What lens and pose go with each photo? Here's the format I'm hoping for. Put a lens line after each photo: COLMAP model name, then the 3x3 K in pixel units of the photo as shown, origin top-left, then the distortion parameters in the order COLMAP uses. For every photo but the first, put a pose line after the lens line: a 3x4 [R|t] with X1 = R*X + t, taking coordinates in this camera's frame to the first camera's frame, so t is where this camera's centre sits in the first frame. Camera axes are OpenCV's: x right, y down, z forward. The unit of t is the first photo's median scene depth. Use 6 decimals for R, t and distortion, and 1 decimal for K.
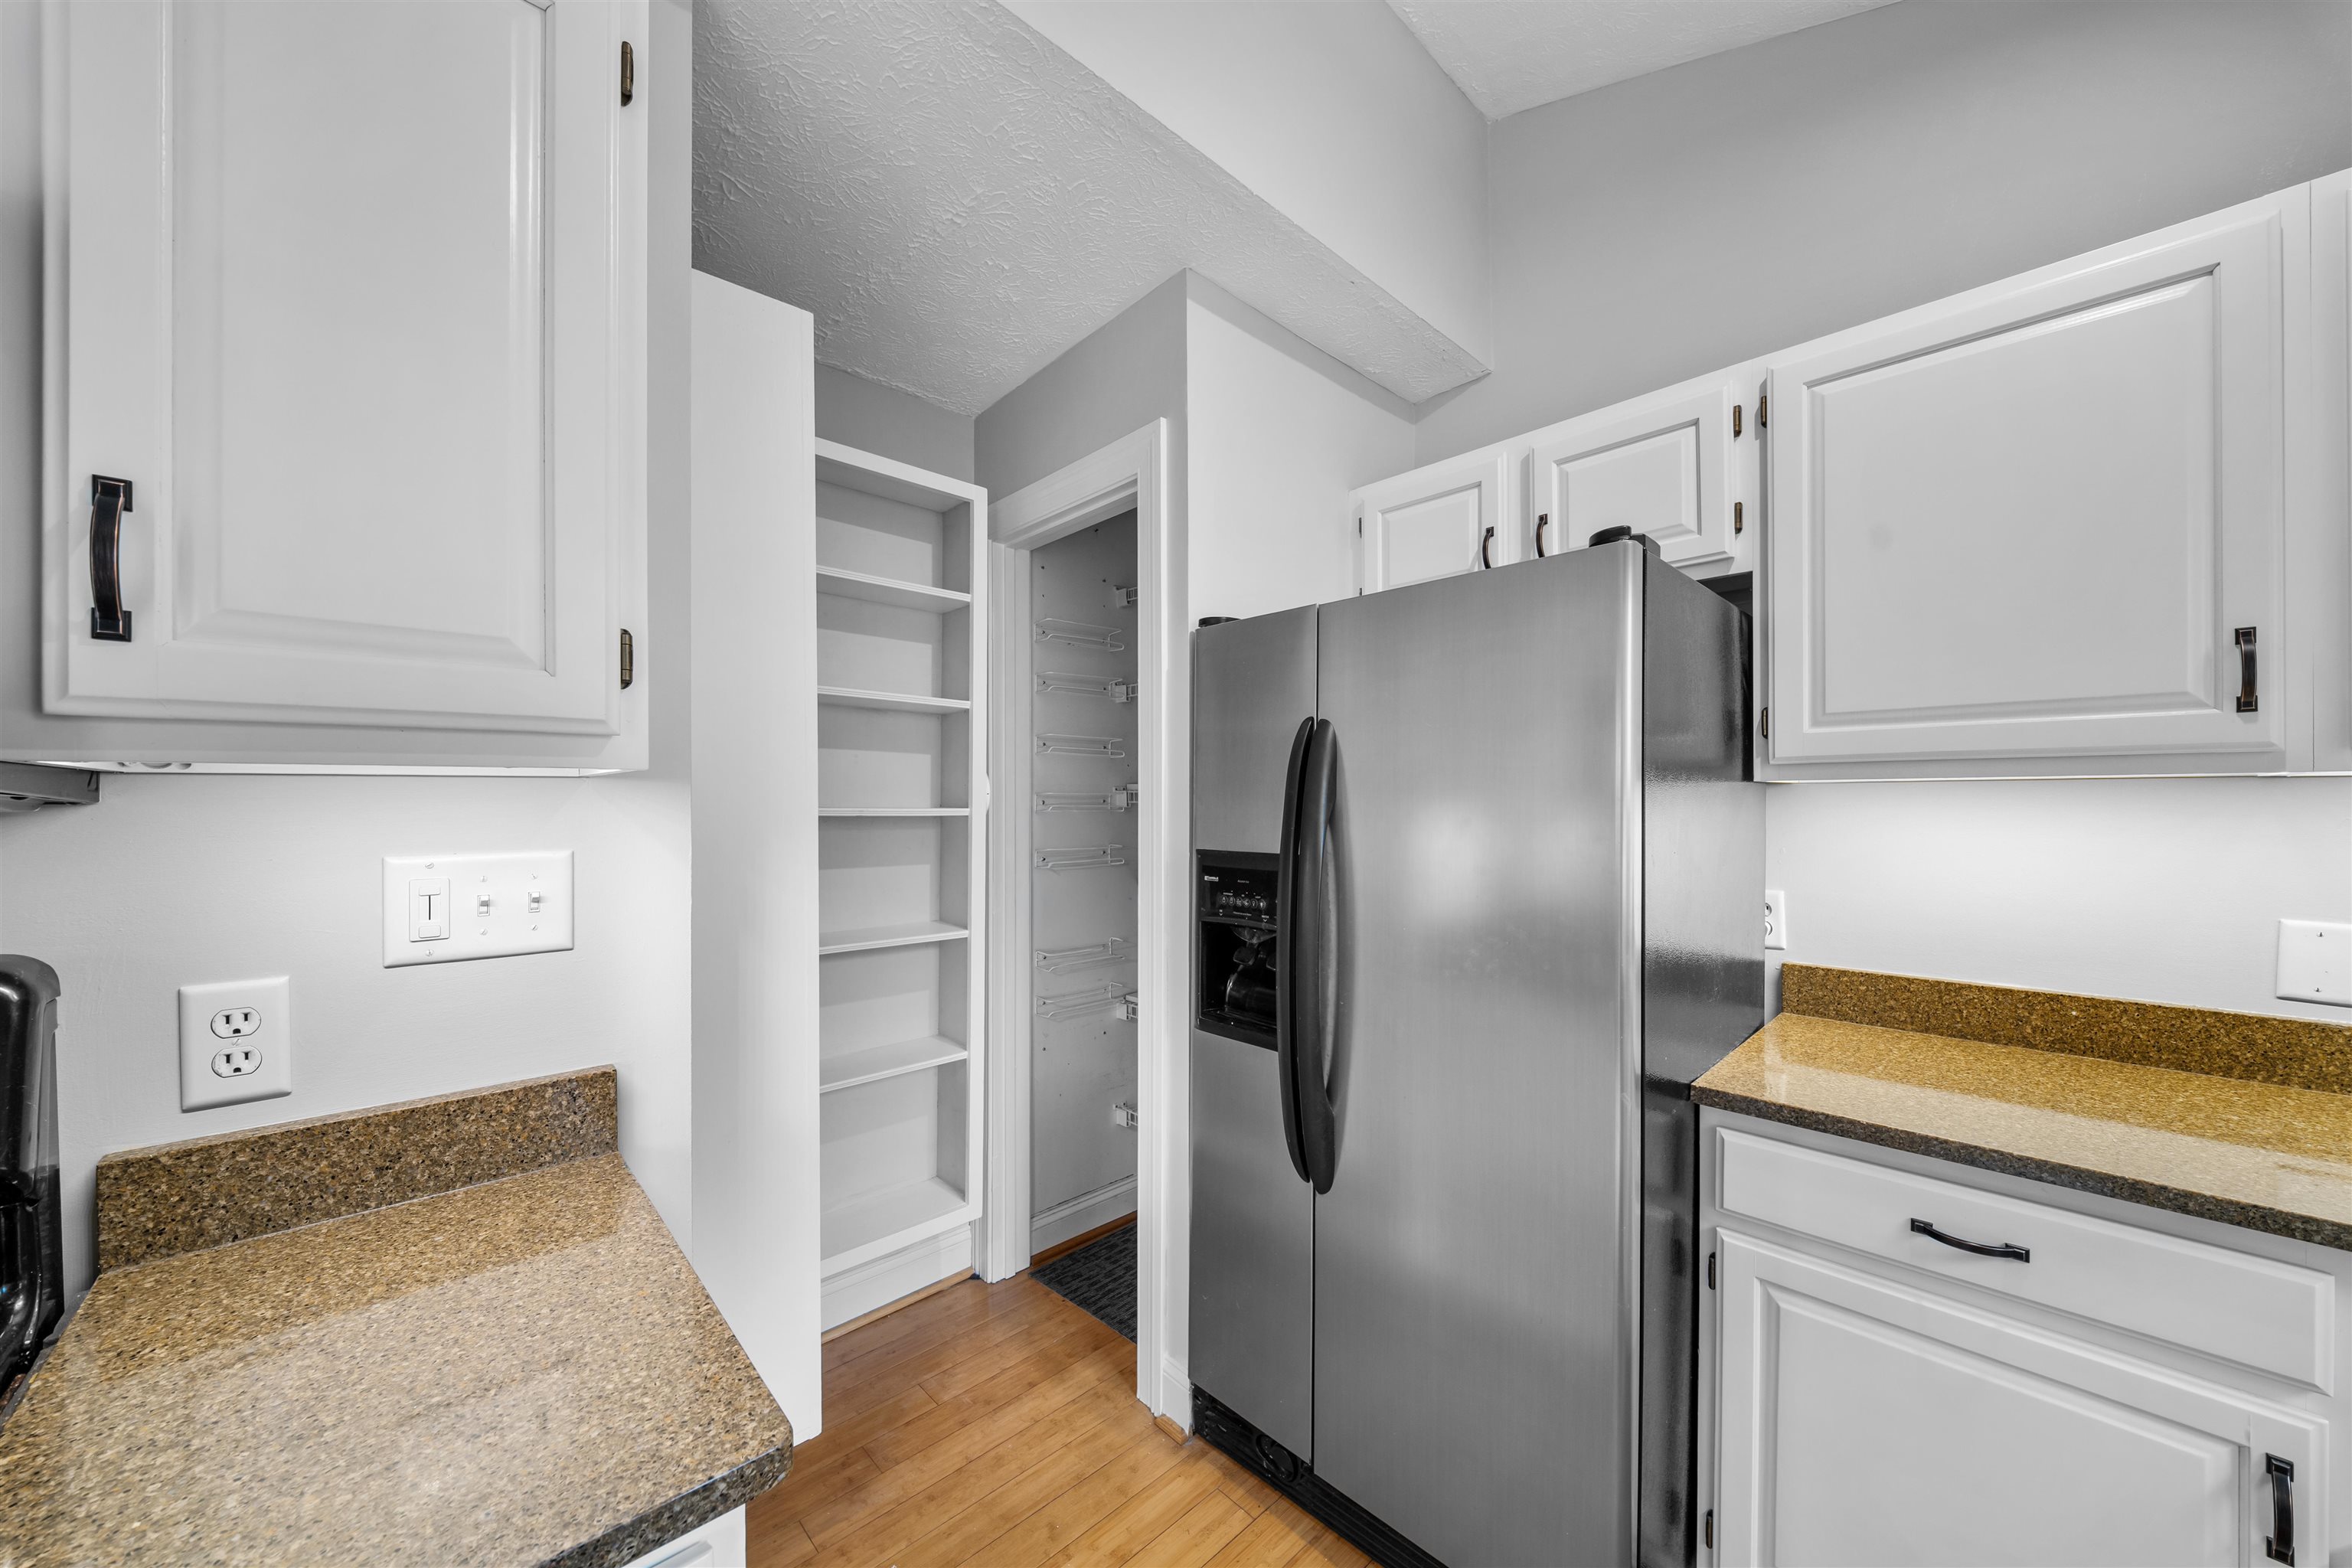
lens RADIAL K [[818.0, 0, 1161.2], [0, 818.0, 800.8], [0, 0, 1]] dist [0.002507, -0.003324]
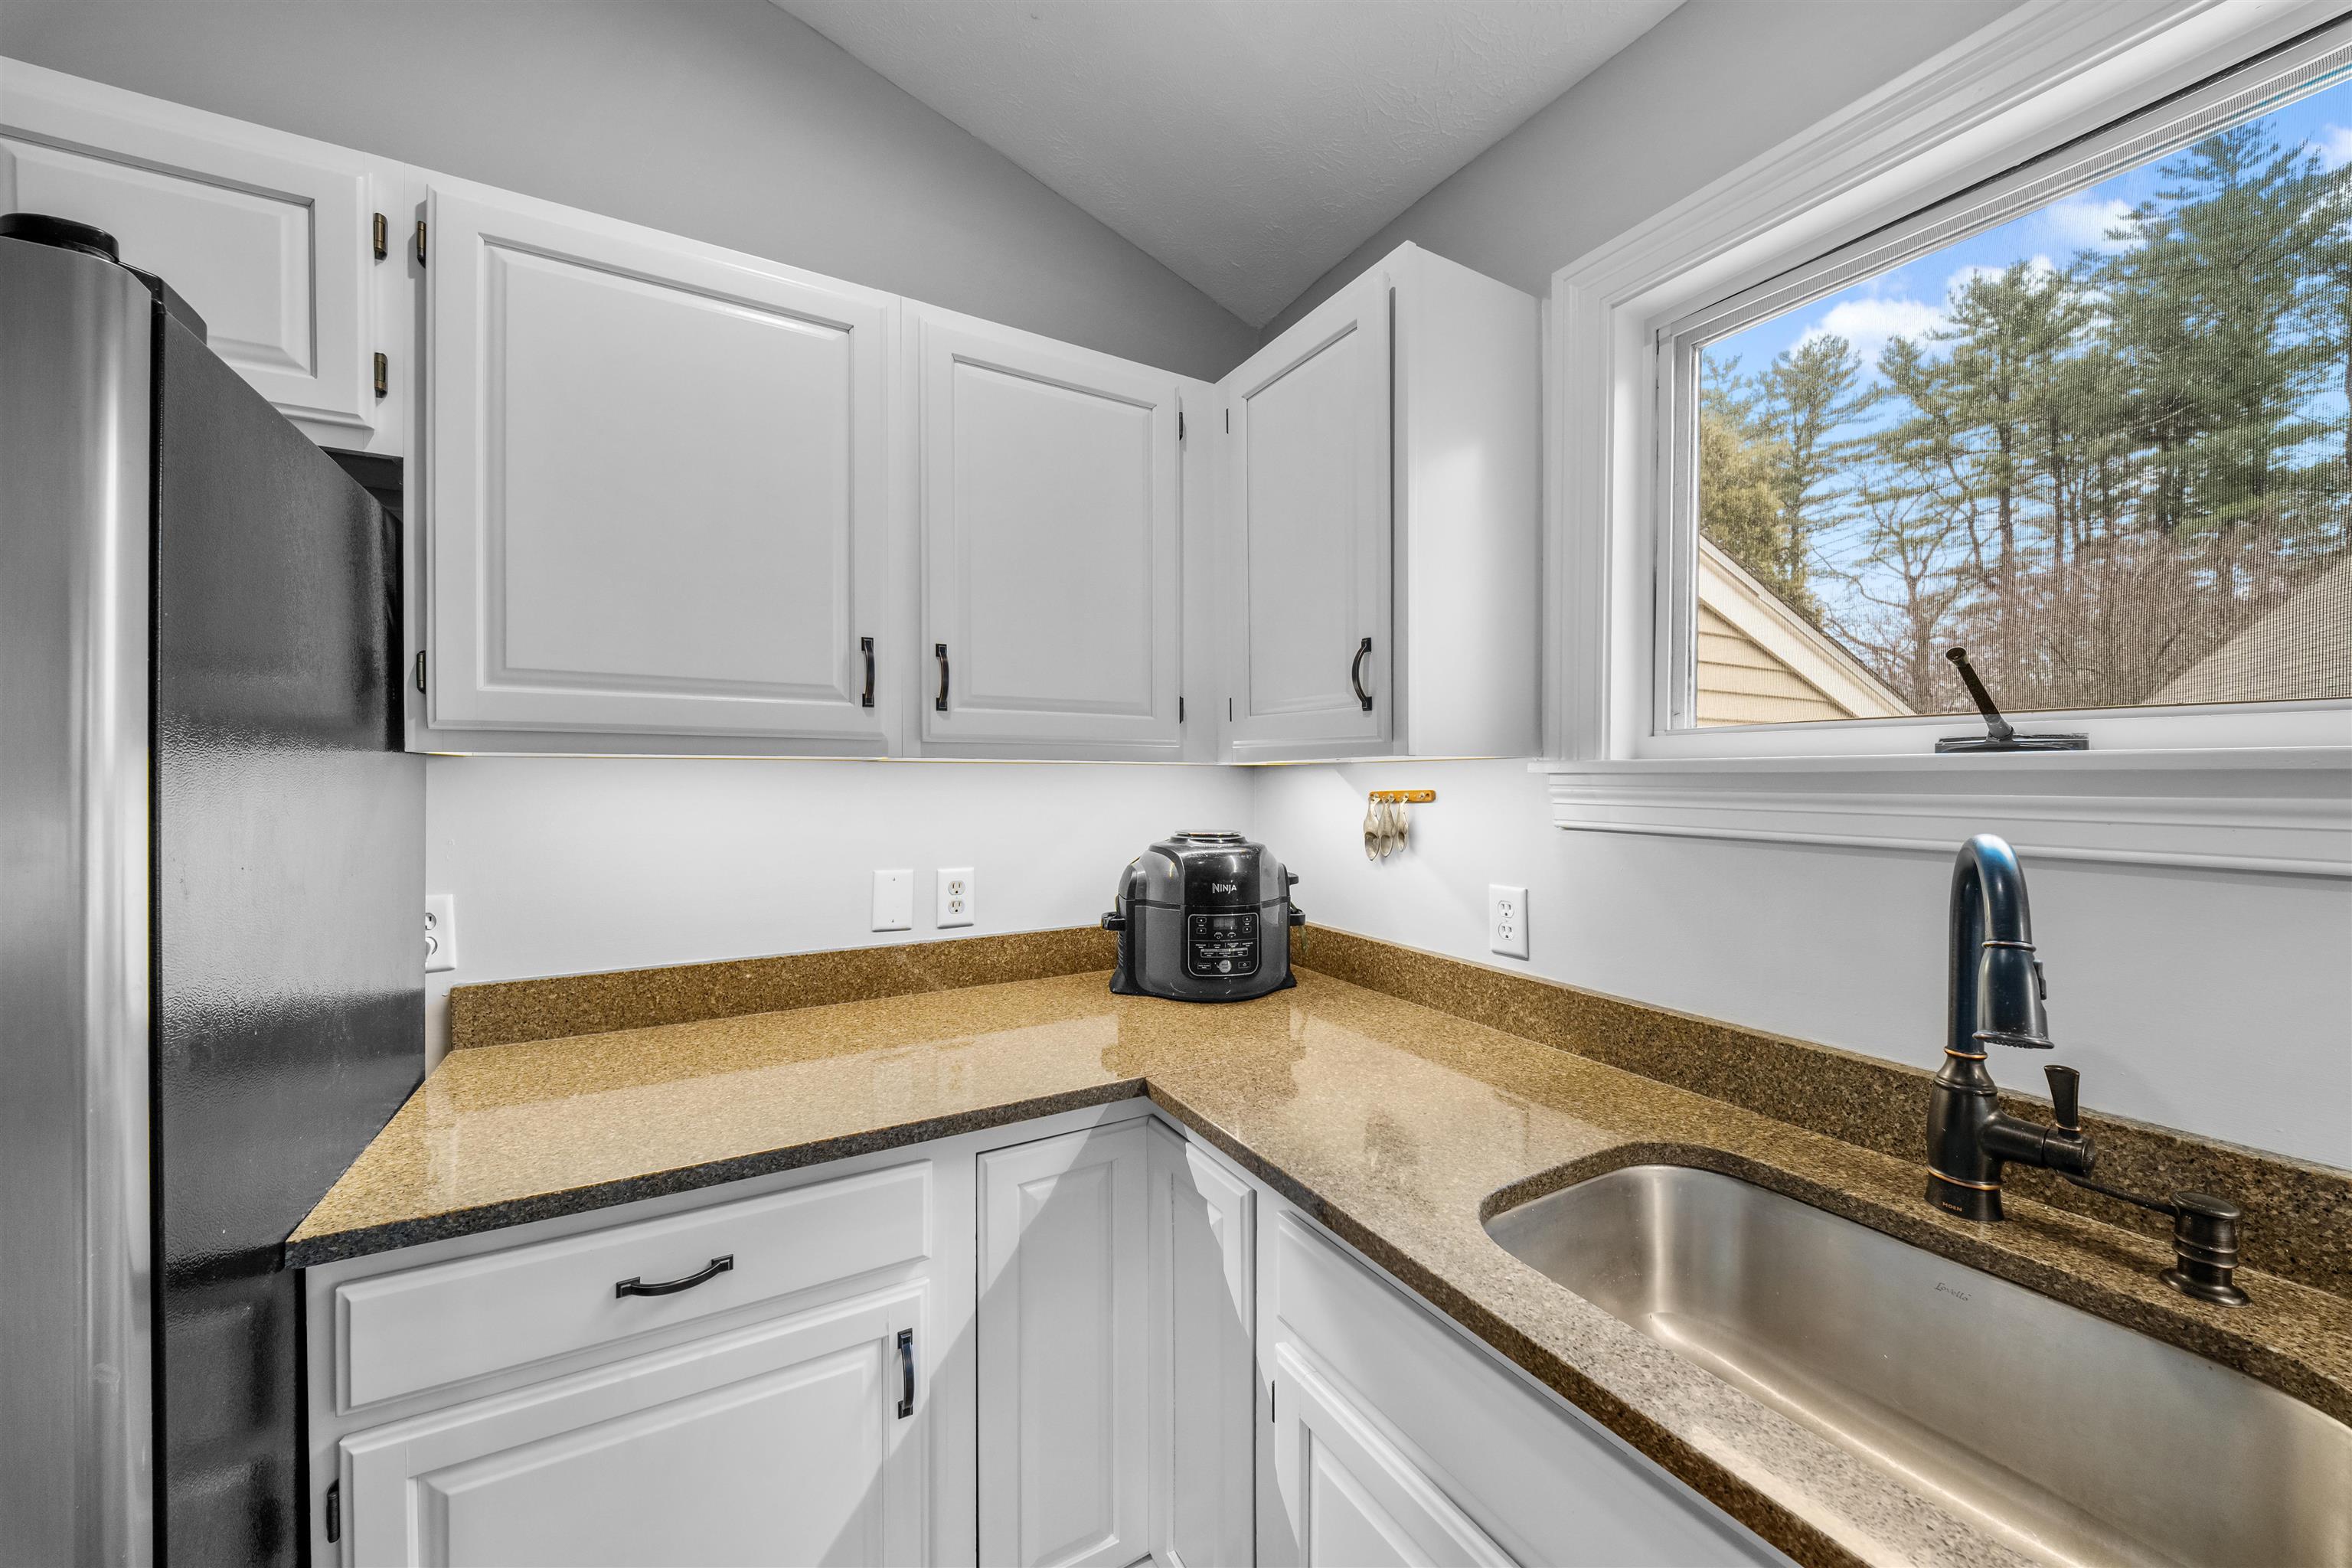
lens RADIAL K [[818.0, 0, 1222.7], [0, 818.0, 781.5], [0, 0, 1]] dist [0.002507, -0.003324]
pose [[0.170770, -0.006147, 0.985292, 0.151195], [-0.004244, 0.999967, 0.006974, -0.005635], [-0.985302, -0.005373, 0.170738, 0.184304]]
